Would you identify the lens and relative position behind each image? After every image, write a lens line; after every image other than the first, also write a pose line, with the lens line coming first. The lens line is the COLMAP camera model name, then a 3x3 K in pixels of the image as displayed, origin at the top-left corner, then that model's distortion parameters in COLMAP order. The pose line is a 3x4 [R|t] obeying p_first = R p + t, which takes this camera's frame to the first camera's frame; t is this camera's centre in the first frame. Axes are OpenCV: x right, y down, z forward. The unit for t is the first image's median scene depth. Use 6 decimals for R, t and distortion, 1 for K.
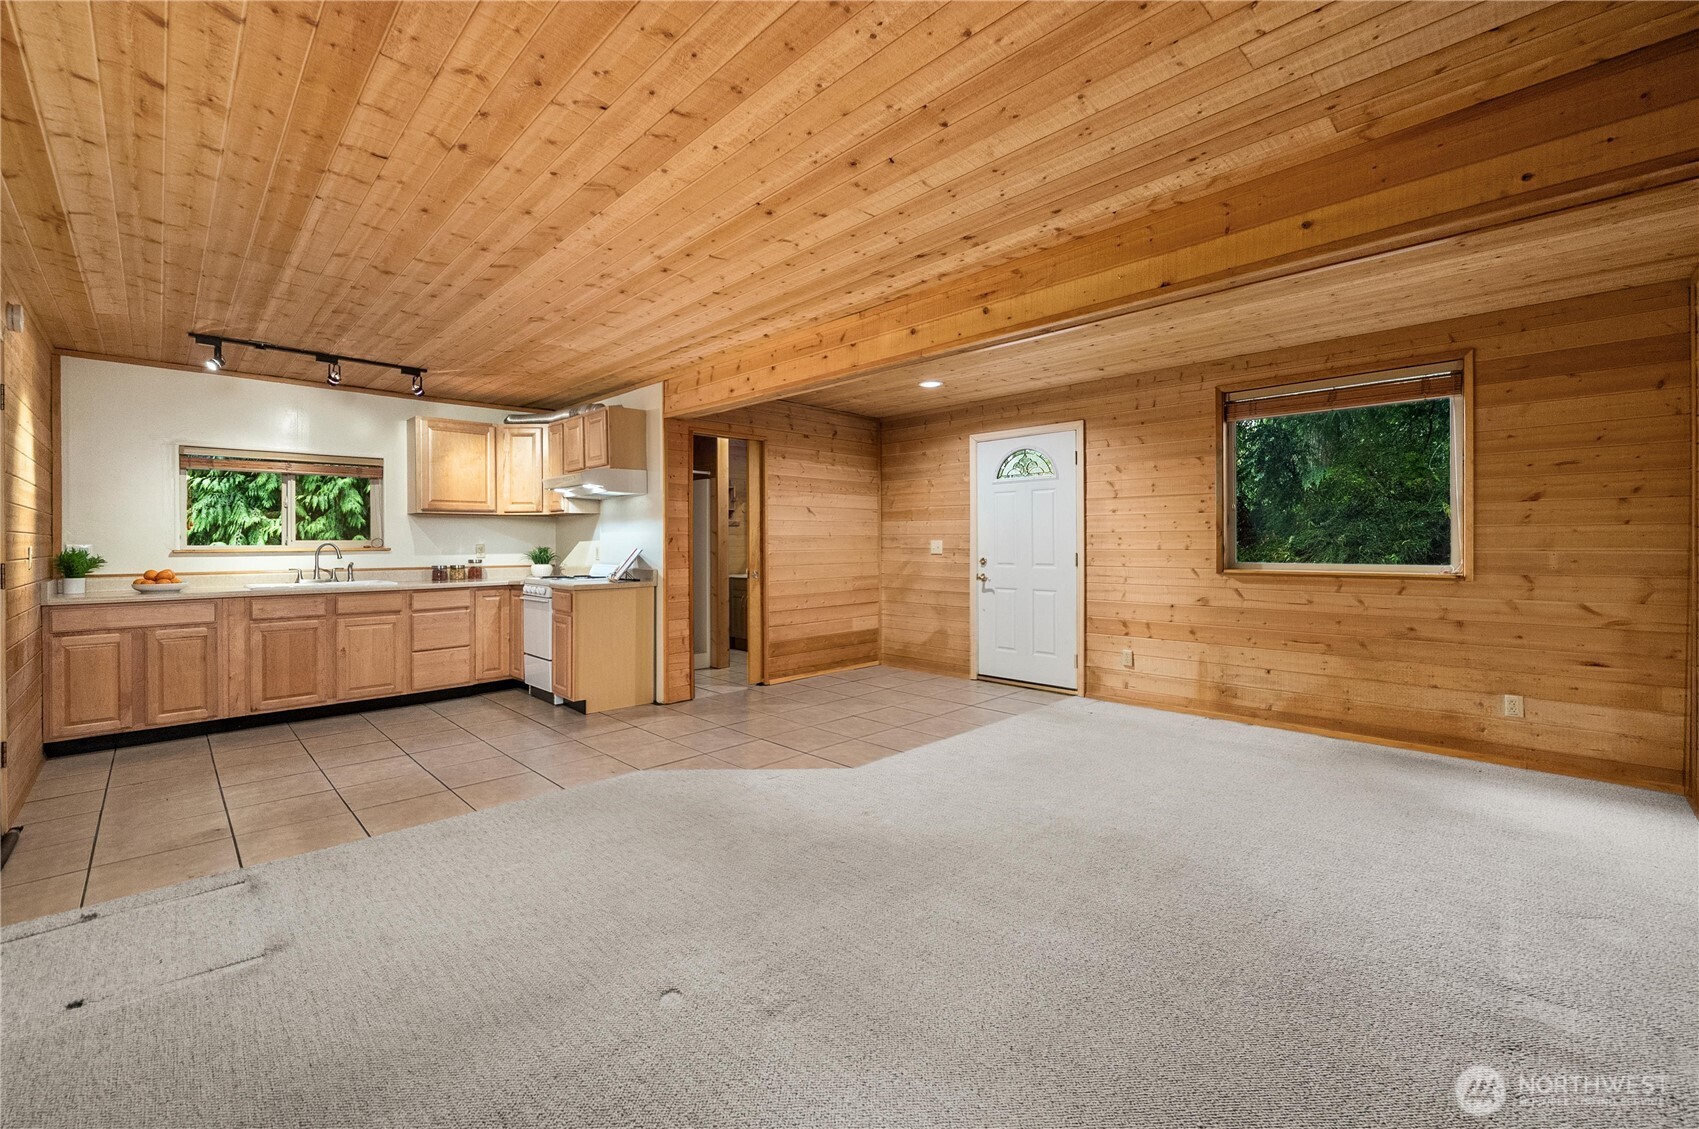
lens RADIAL K [[699.3, 0, 840.1], [0, 699.3, 543.6], [0, 0, 1]] dist [-0.002512, -0.000350]
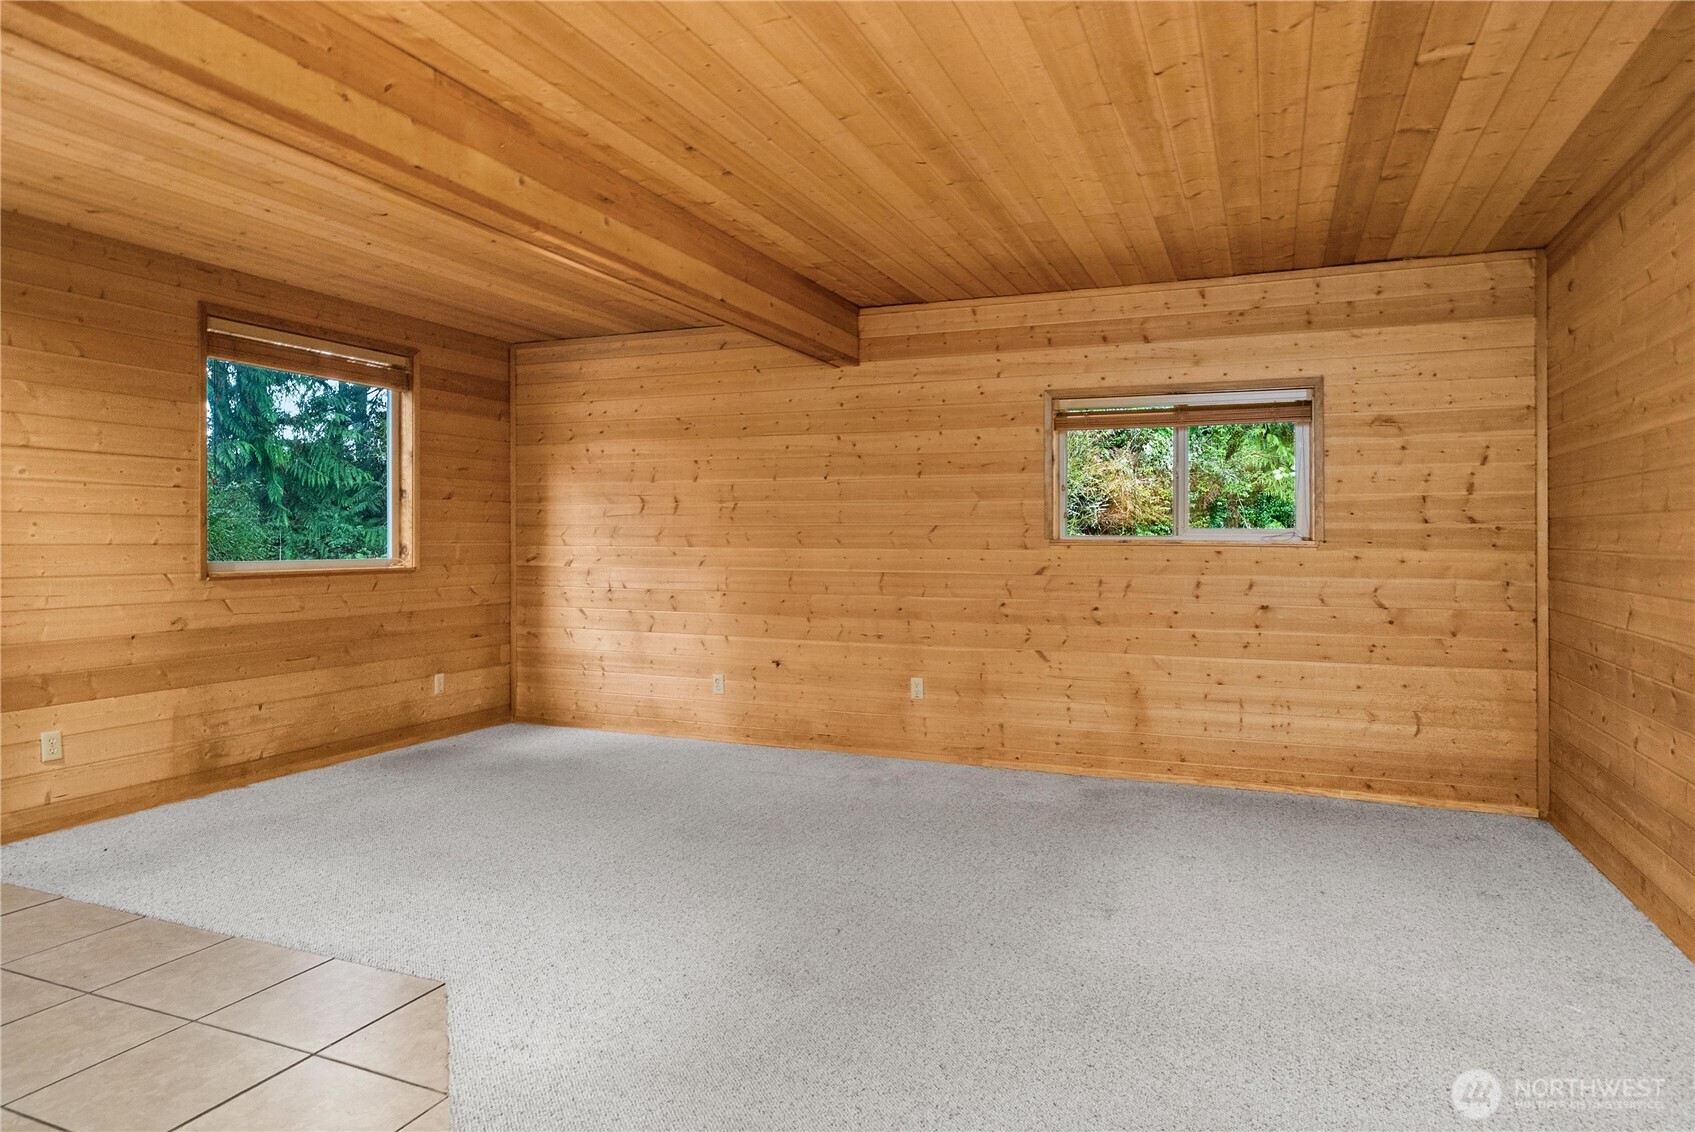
lens RADIAL K [[1006.6, 0, 847.6], [0, 1006.6, 522.3], [0, 0, 1]] dist [0.000482, 0.000282]
pose [[-0.387304, 0.015381, 0.921824, -0.540529], [-0.005631, 0.999803, -0.019048, 0.002811], [-0.921935, -0.012568, -0.387141, 0.726713]]
